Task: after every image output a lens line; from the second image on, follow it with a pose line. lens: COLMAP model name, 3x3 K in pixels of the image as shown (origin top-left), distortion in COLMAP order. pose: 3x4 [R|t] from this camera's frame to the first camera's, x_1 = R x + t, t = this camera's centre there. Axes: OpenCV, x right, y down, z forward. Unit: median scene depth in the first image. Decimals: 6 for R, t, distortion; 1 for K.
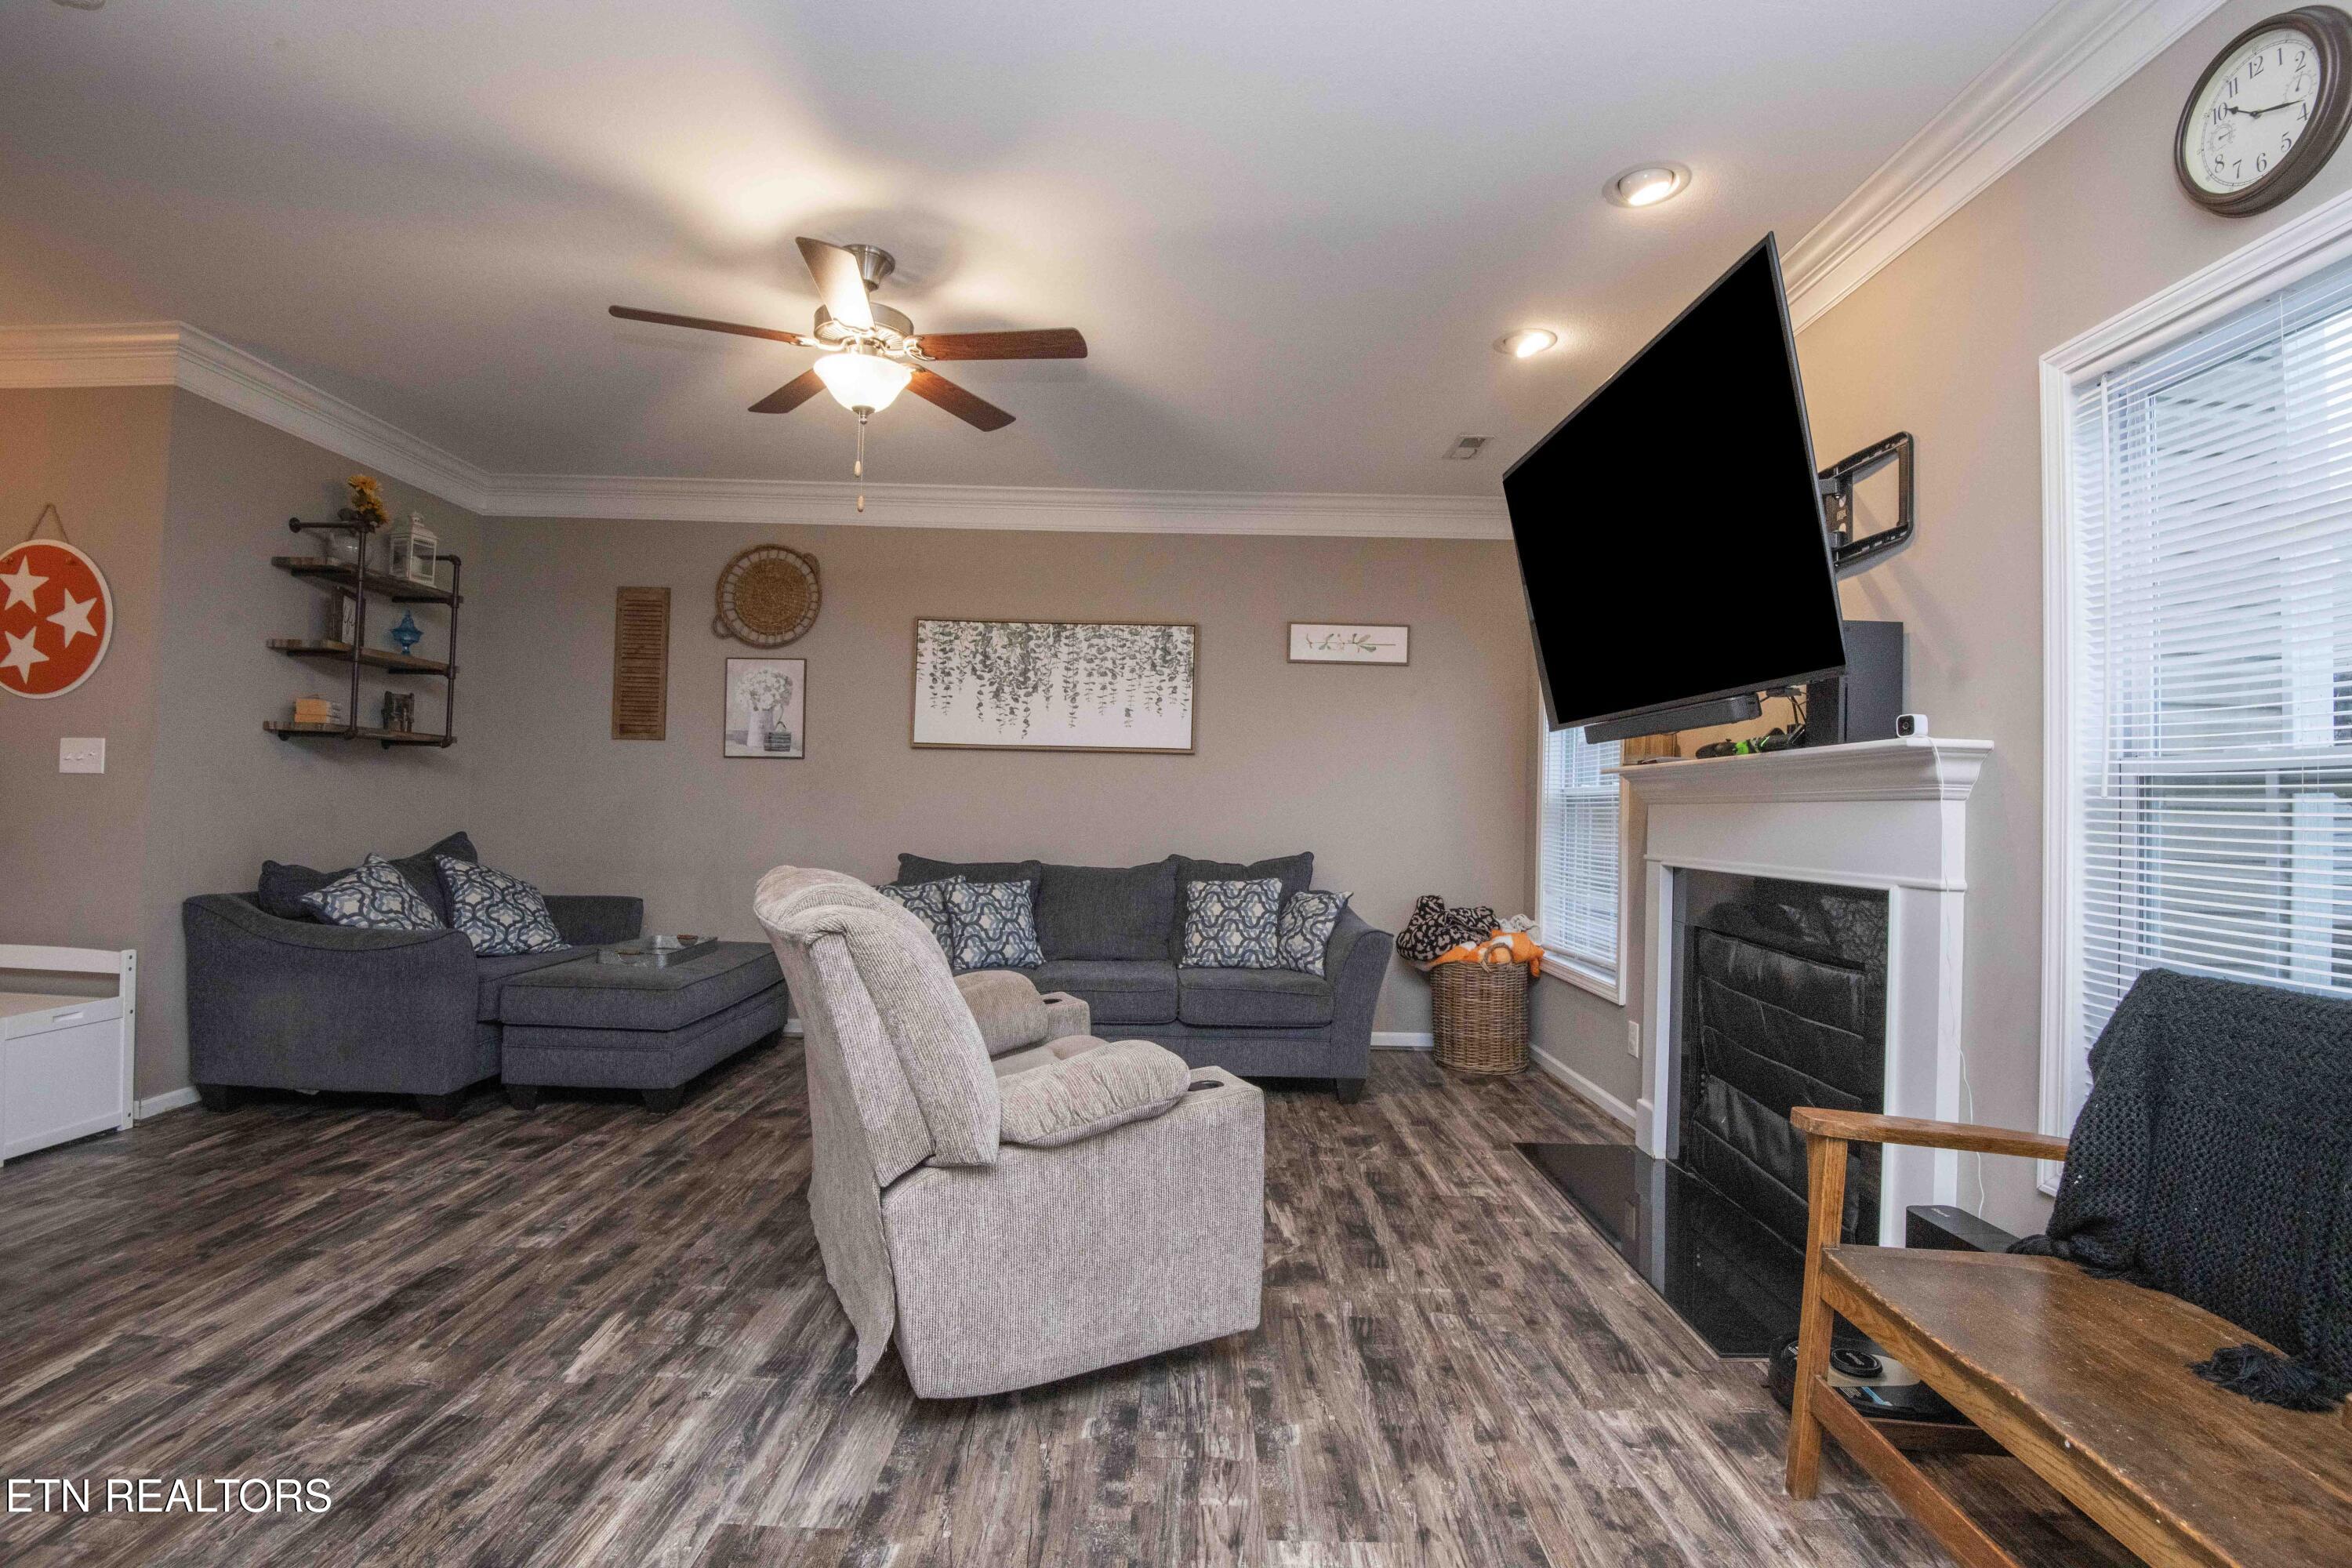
lens RADIAL K [[1087.3, 0, 1201.9], [0, 1087.3, 763.0], [0, 0, 1]] dist [-0.021565, -0.013116]
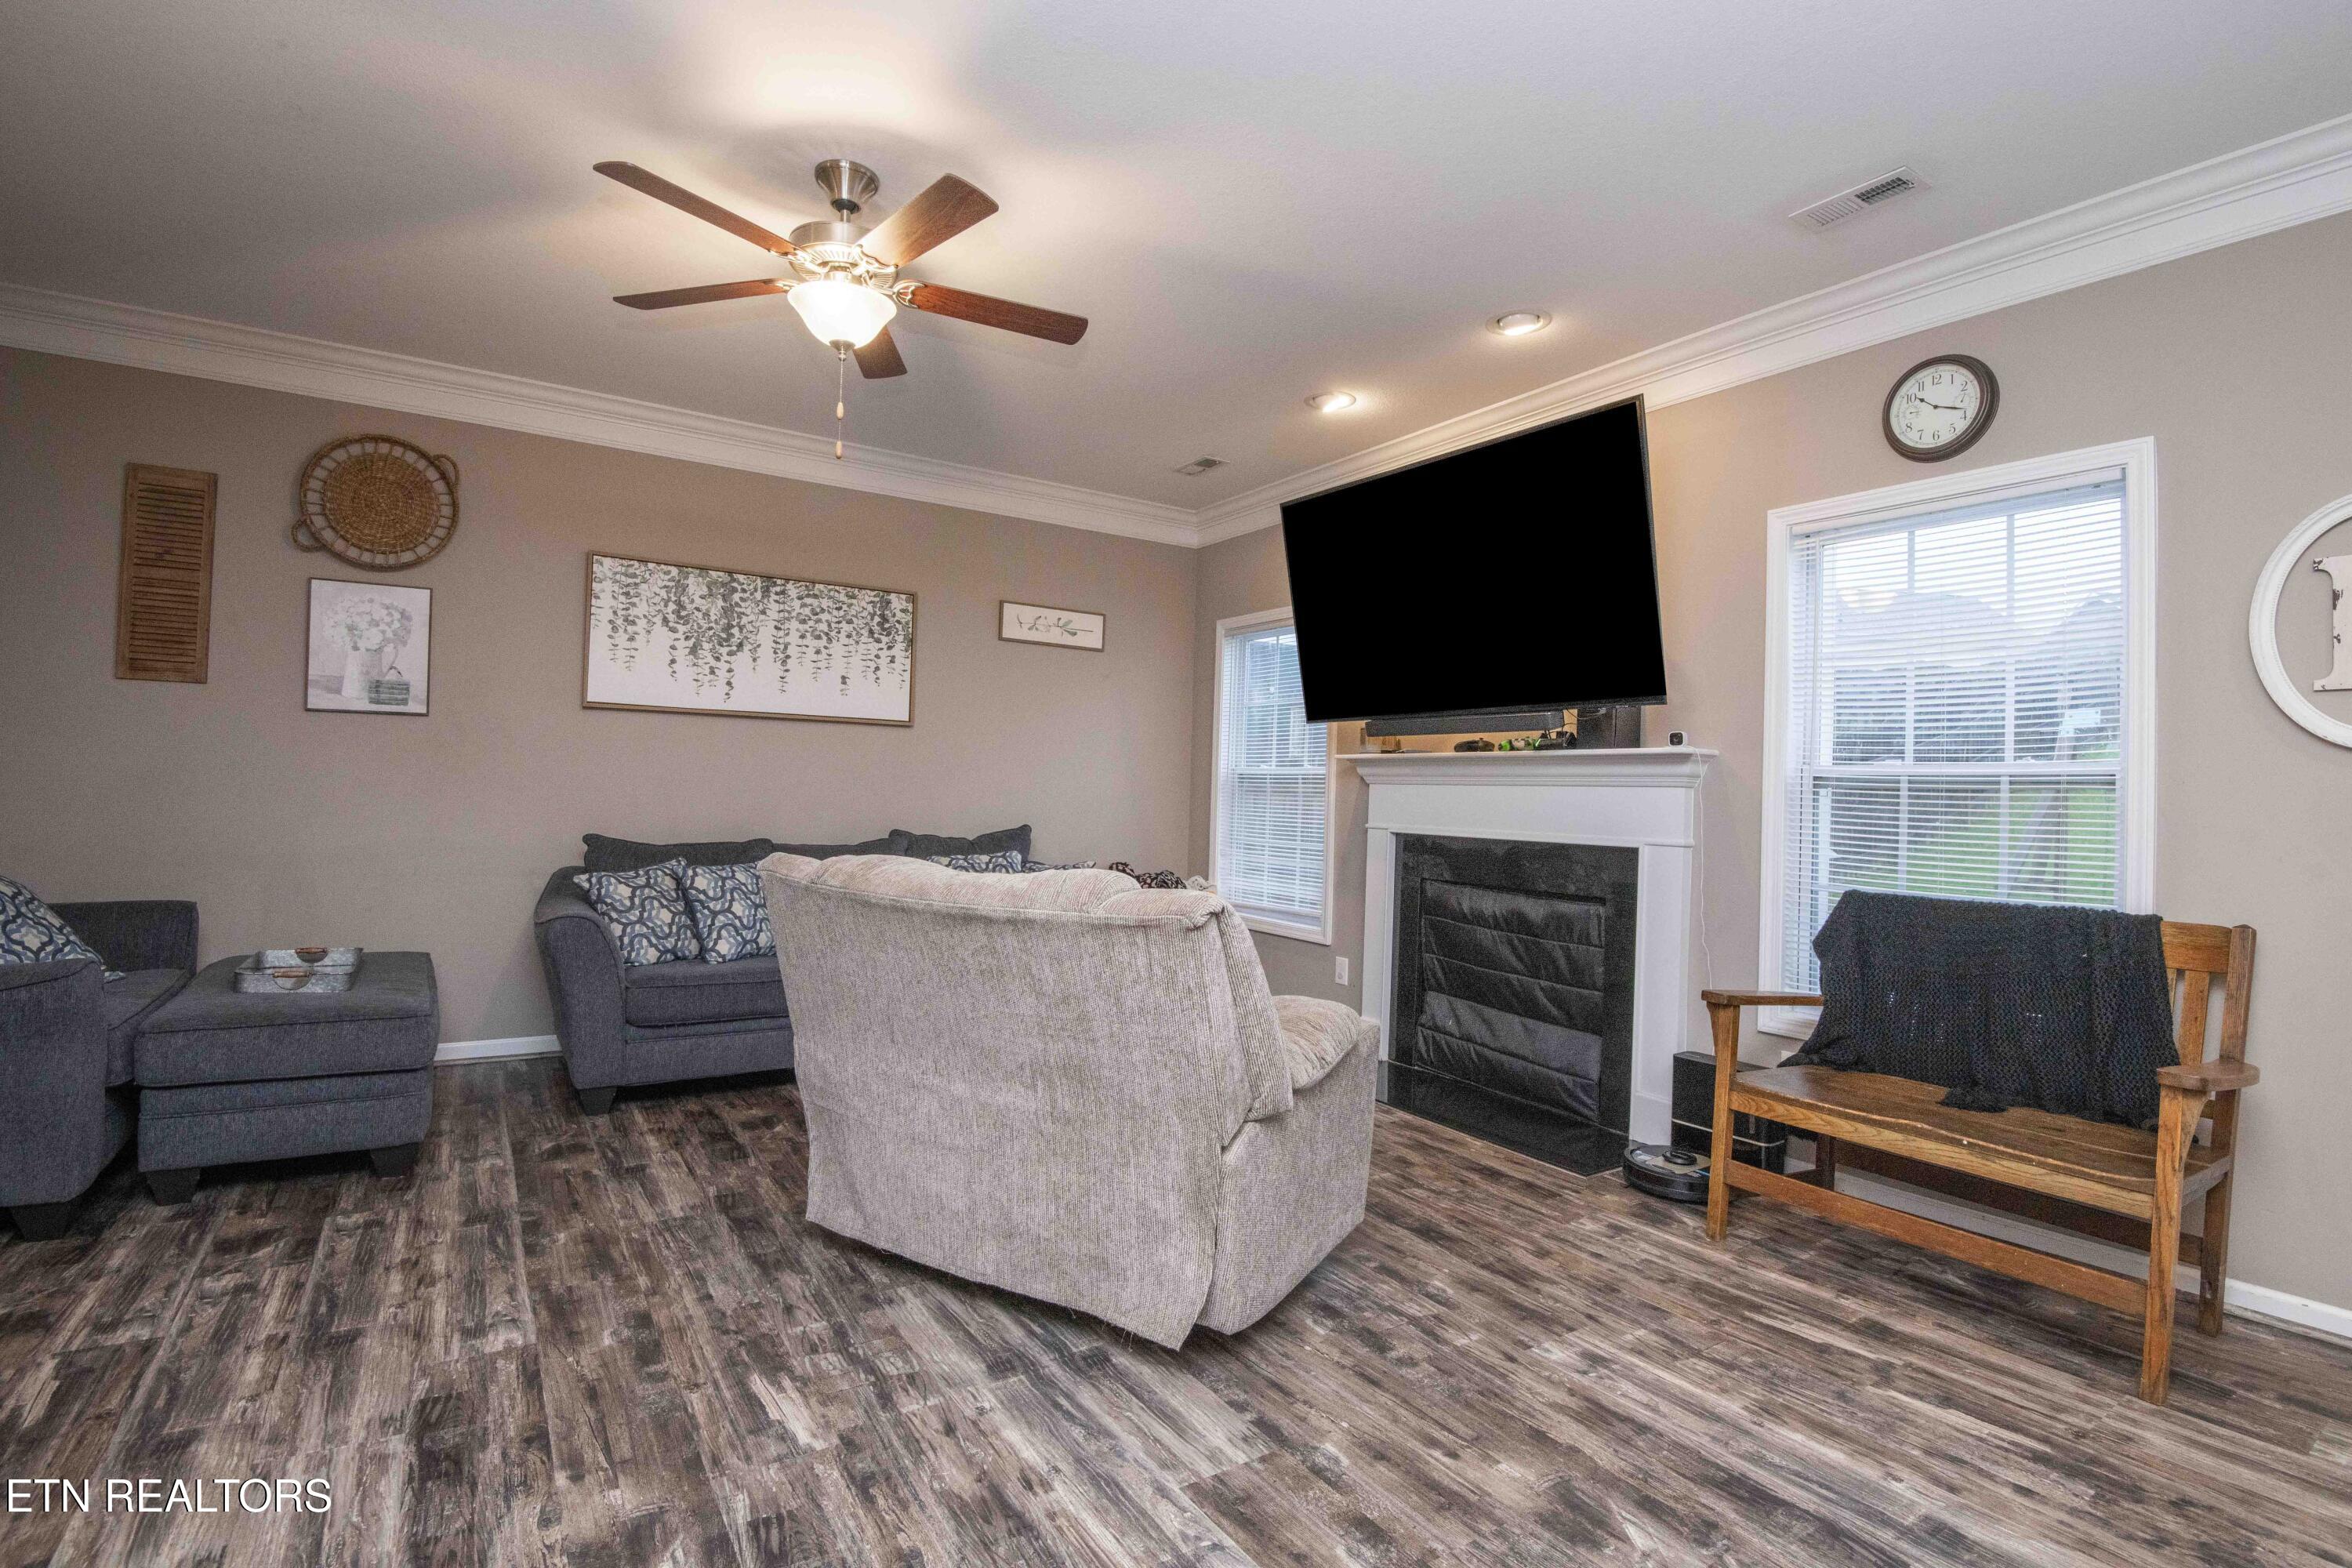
lens RADIAL K [[1087.3, 0, 1180.8], [0, 1087.3, 758.1], [0, 0, 1]] dist [-0.021565, -0.013116]
pose [[0.835992, 0.017986, 0.548447, -0.351314], [-0.033368, 0.999279, 0.018091, -0.005496], [-0.547727, -0.033425, 0.835990, 0.049277]]
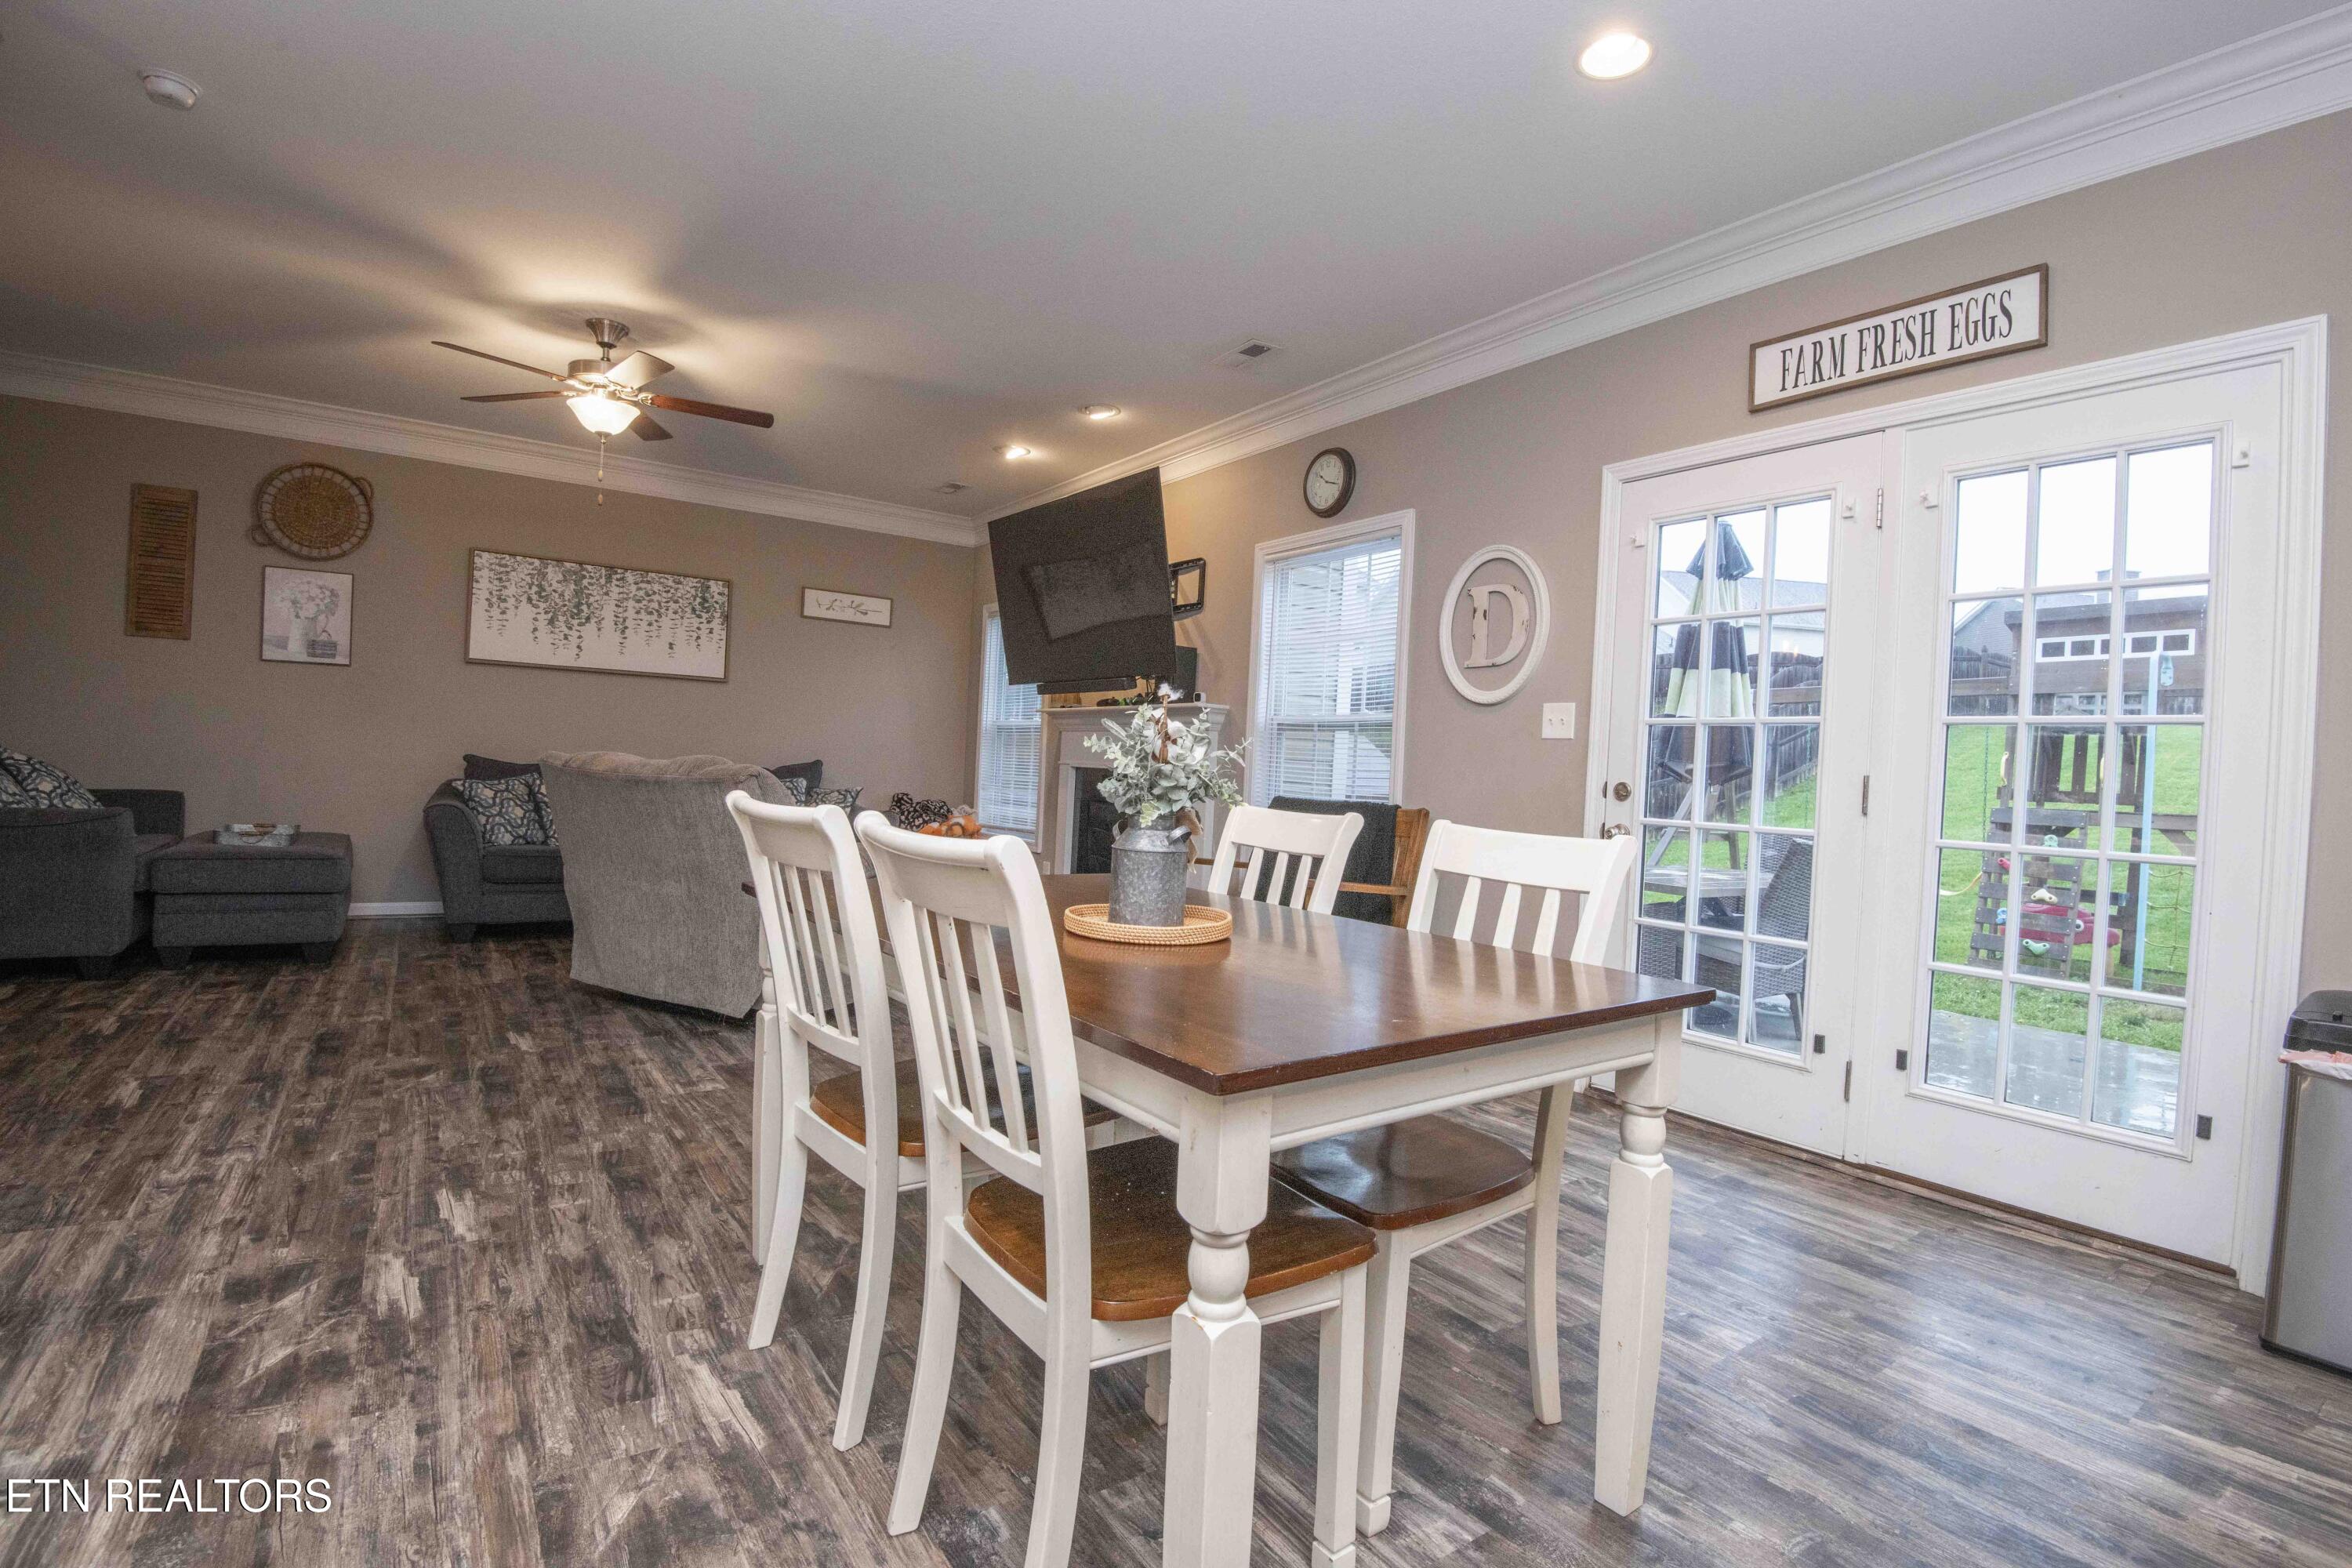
lens RADIAL K [[1087.3, 0, 1193.2], [0, 1087.3, 756.2], [0, 0, 1]] dist [-0.021565, -0.013116]
pose [[0.816296, 0.019489, 0.577305, -0.304866], [-0.053250, 0.997714, 0.041612, -0.002706], [-0.575174, -0.064709, 0.815468, -0.394303]]
